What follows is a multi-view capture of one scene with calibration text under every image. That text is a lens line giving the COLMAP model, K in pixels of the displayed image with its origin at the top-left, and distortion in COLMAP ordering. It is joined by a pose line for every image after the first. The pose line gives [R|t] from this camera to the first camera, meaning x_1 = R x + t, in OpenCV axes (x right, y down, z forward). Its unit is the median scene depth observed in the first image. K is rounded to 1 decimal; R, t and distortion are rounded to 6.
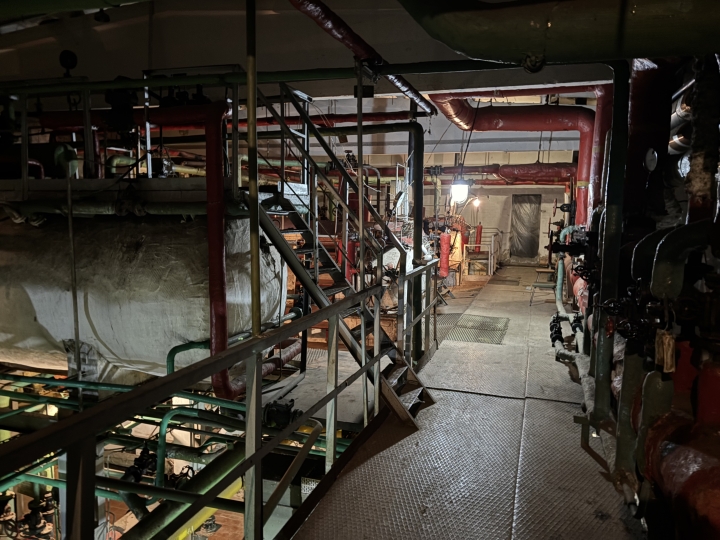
lens RADIAL K [[541.7, 0, 360.6], [0, 541.7, 269.9], [0, 0, 1]] dist [0.001940, -0.000894]
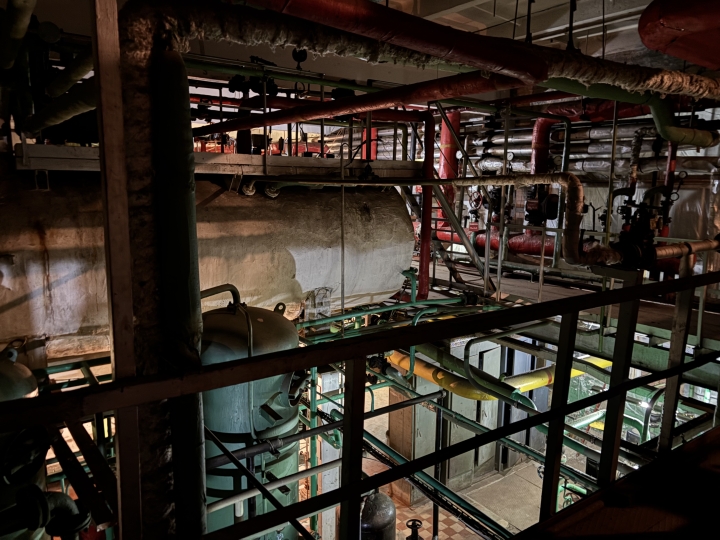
lens RADIAL K [[541.7, 0, 360.1], [0, 541.7, 271.4], [0, 0, 1]] dist [0.001940, -0.000894]
pose [[0.592407, -0.137257, 0.793861, -1.484955], [0.072605, 0.990466, 0.117070, -0.048945], [-0.802361, -0.011715, 0.596724, 0.182755]]
